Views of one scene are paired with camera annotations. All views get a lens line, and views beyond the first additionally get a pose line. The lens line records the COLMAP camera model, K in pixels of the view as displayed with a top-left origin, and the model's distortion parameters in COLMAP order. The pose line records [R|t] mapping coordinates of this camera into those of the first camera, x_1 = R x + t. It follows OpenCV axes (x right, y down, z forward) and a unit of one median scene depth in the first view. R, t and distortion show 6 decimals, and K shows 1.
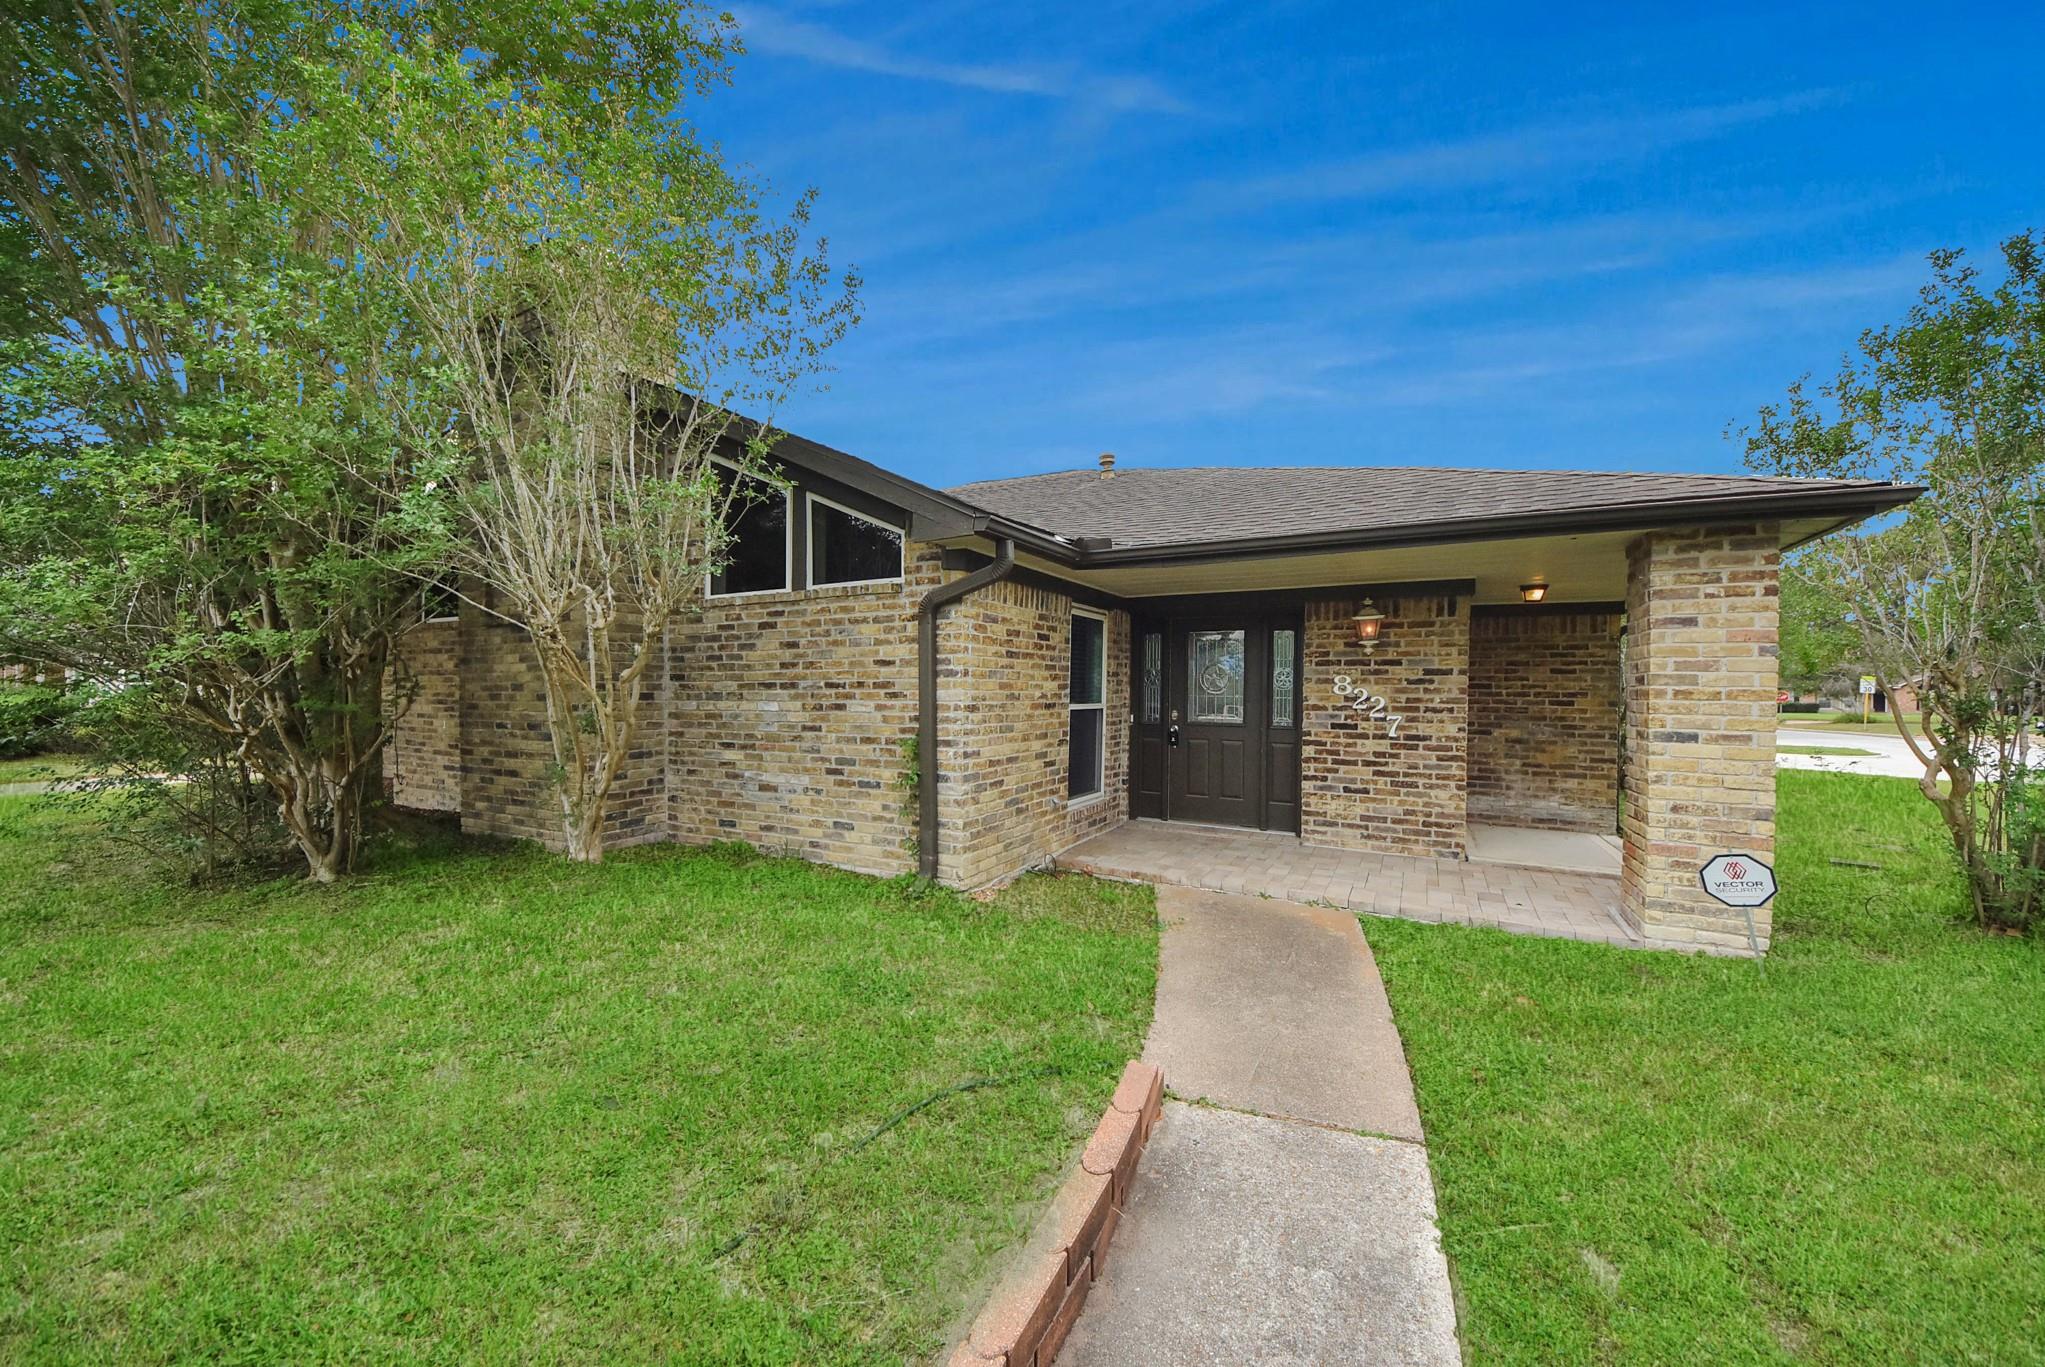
lens RADIAL K [[717.6, 0, 1032.7], [0, 717.6, 682.5], [0, 0, 1]] dist [0.043779, -0.030174]
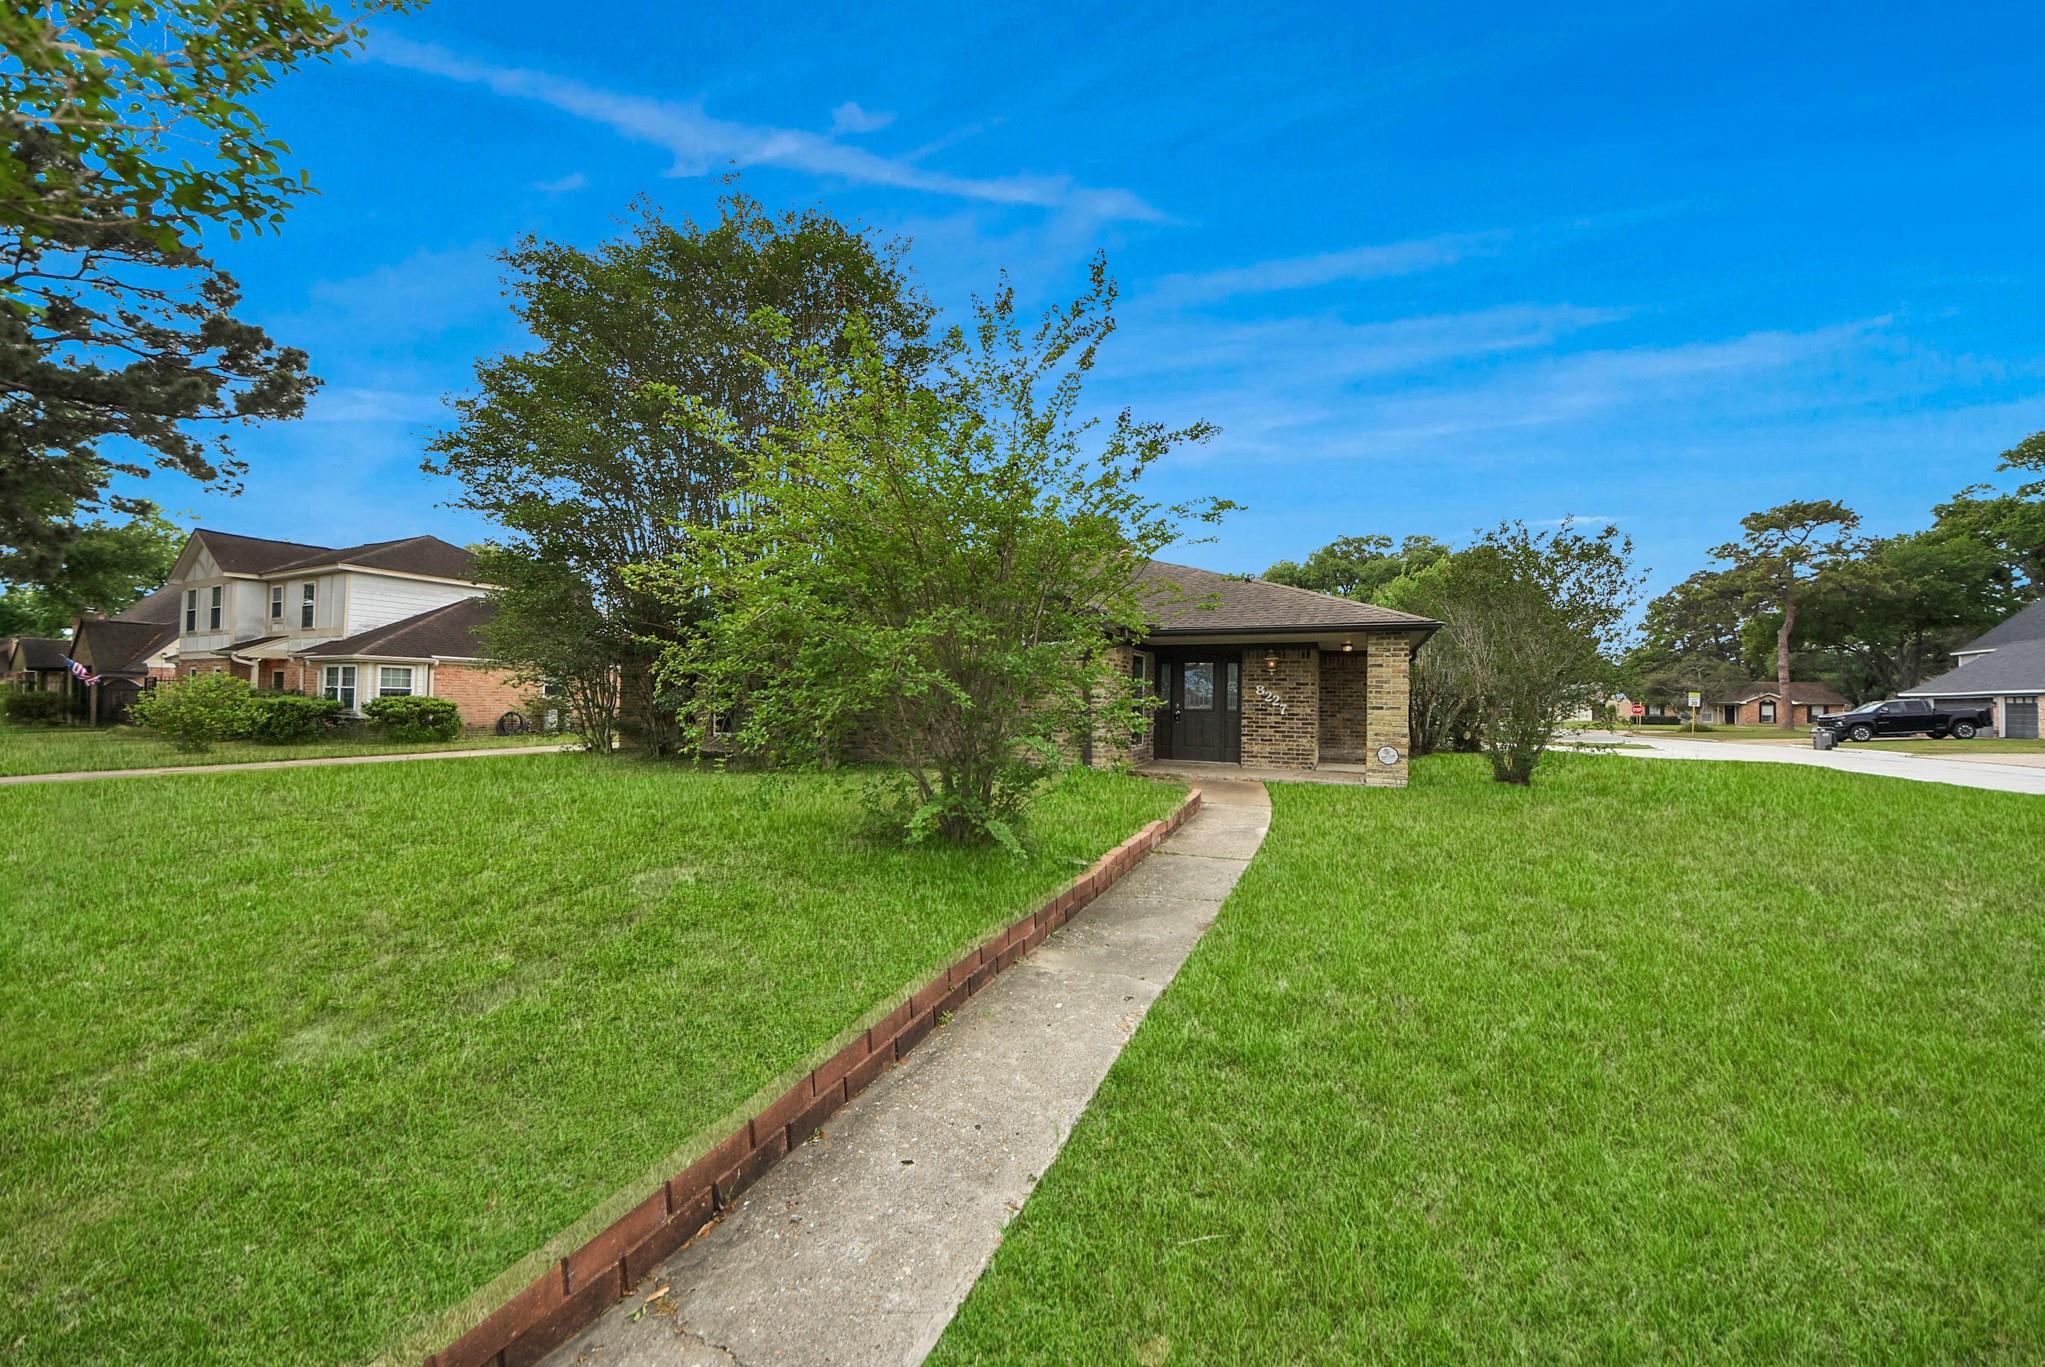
lens RADIAL K [[717.6, 0, 1032.7], [0, 717.6, 682.5], [0, 0, 1]] dist [0.043779, -0.030174]
pose [[0.998698, -0.000800, 0.051009, -0.290938], [0.001515, 0.999901, -0.013990, 0.007929], [-0.050993, 0.014049, 0.998600, -0.910210]]
